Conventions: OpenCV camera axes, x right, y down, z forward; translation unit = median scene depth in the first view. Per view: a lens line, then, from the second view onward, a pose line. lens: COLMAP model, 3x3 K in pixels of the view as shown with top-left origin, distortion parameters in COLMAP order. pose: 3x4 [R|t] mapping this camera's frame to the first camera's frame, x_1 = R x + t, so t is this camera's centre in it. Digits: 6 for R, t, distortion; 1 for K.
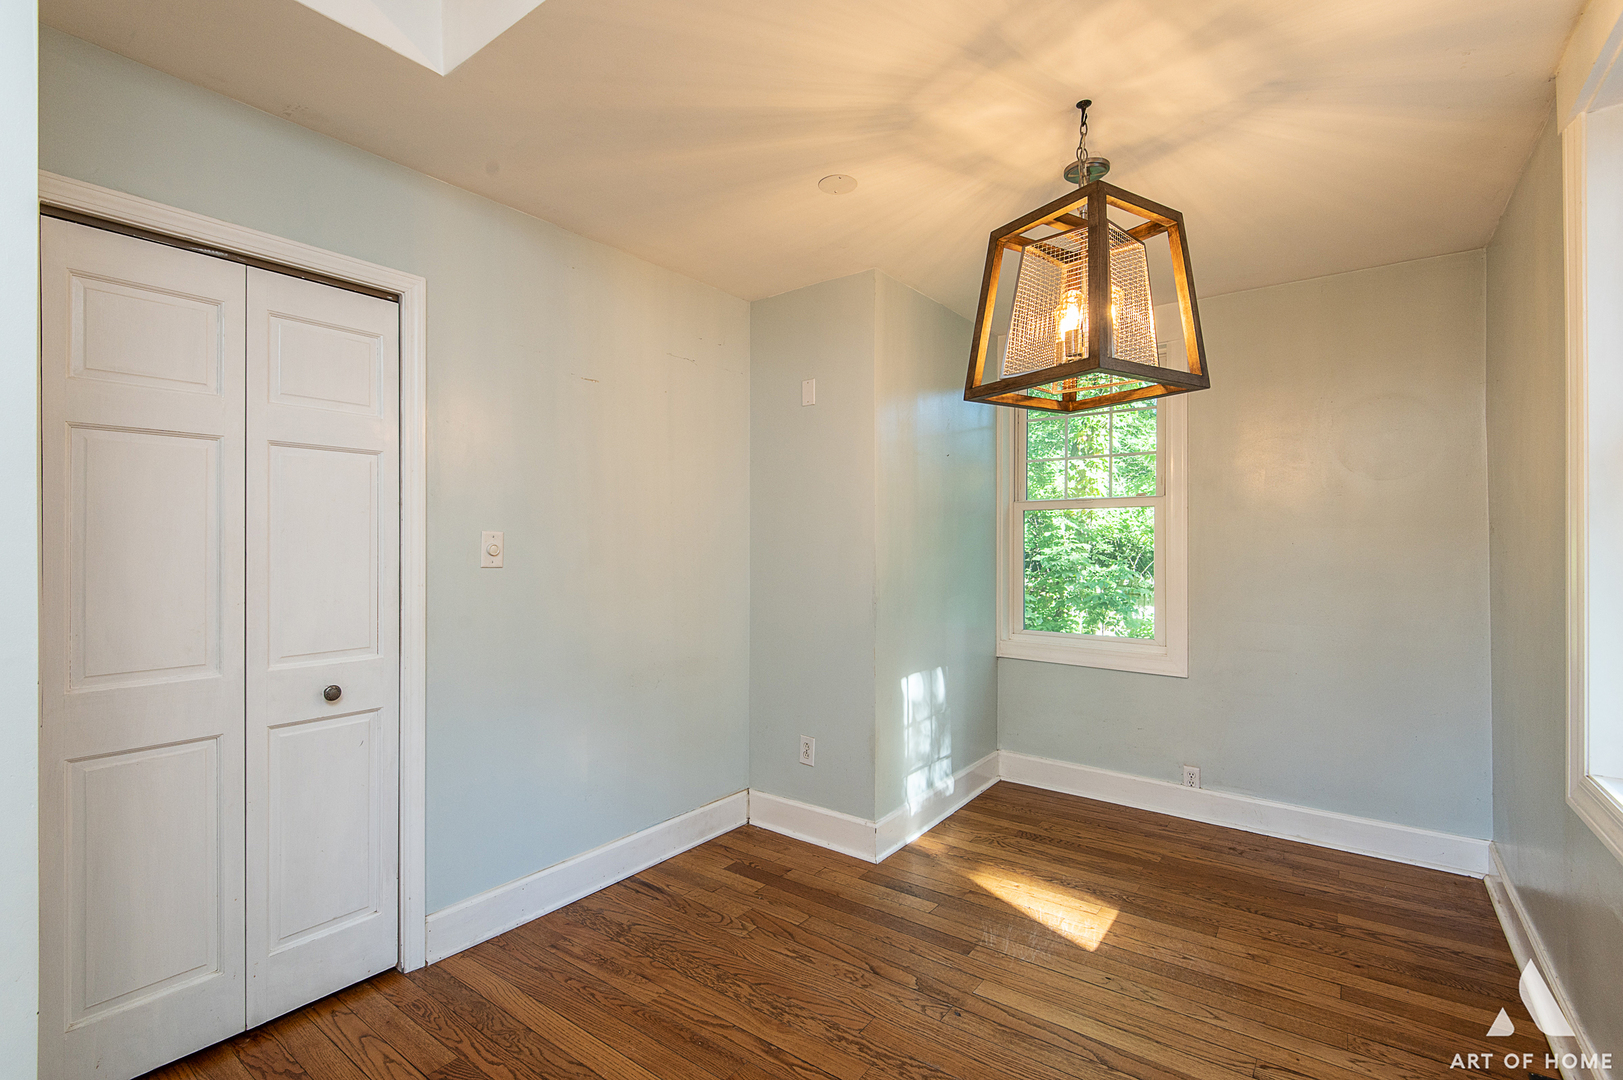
lens RADIAL K [[730.4, 0, 816.7], [0, 730.4, 543.8], [0, 0, 1]] dist [0.016884, -0.001271]
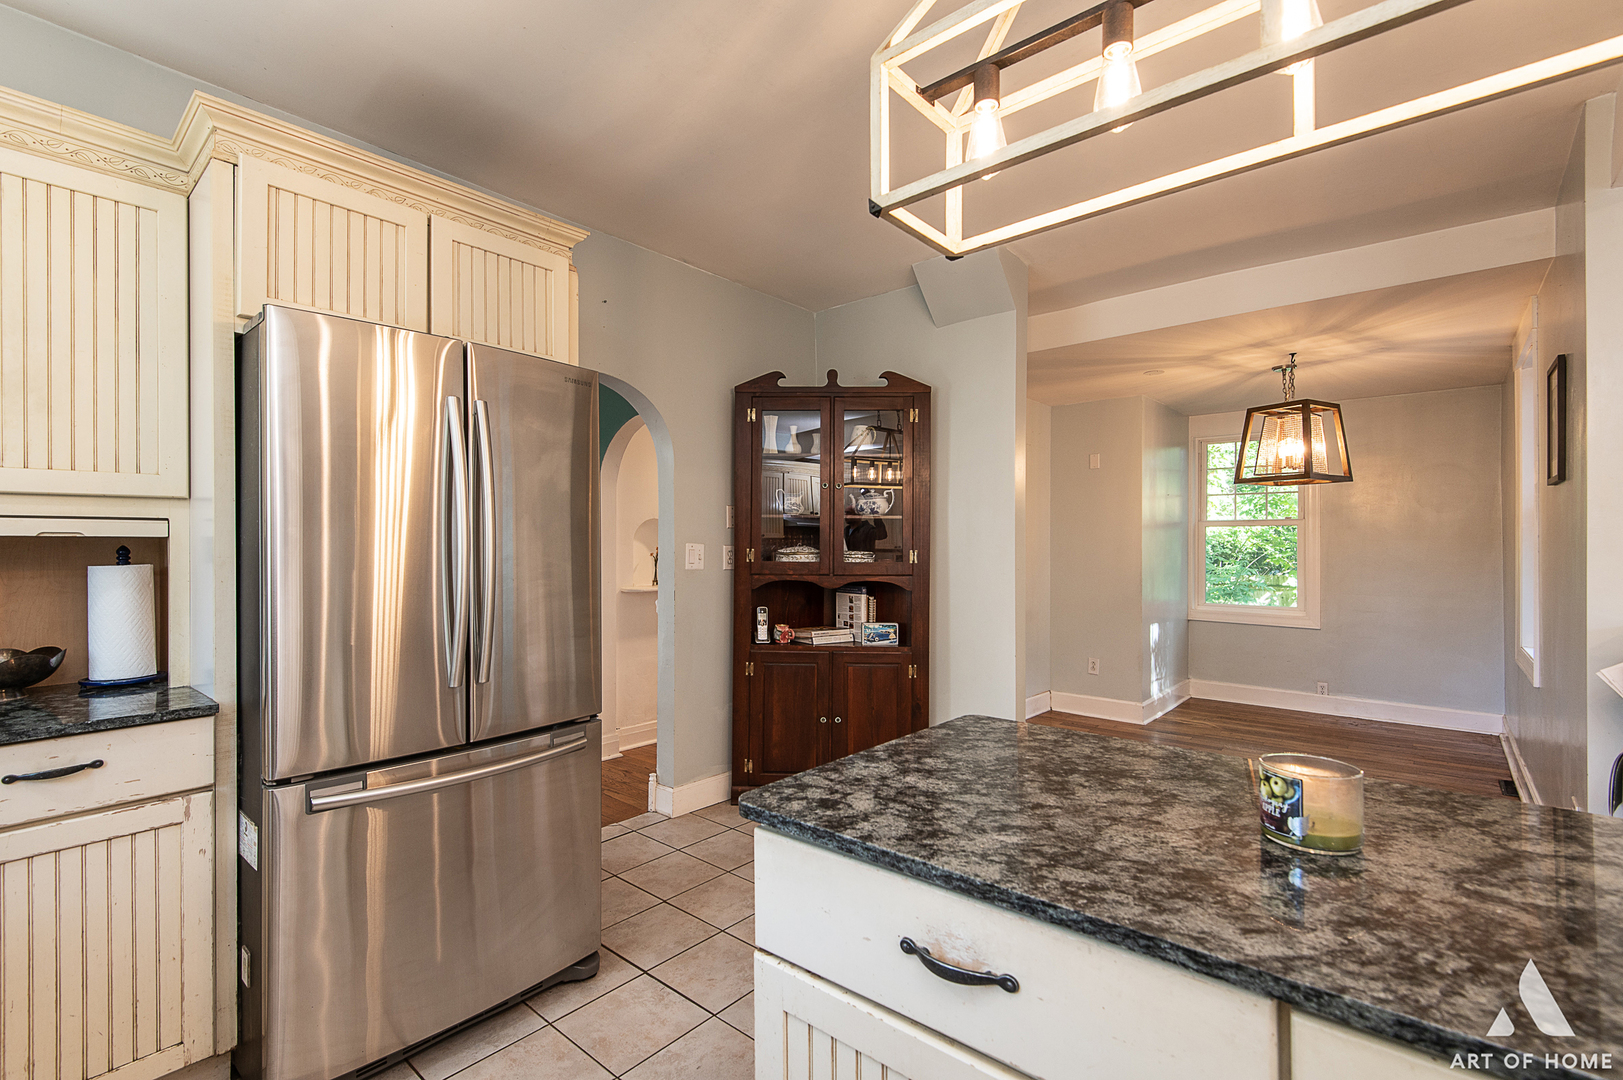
lens RADIAL K [[730.4, 0, 827.4], [0, 730.4, 543.9], [0, 0, 1]] dist [0.016884, -0.001271]
pose [[0.997522, 0.004885, -0.070181, -0.591928], [-0.005413, 0.999958, -0.007339, 0.009480], [0.070142, 0.007701, 0.997507, -0.893920]]
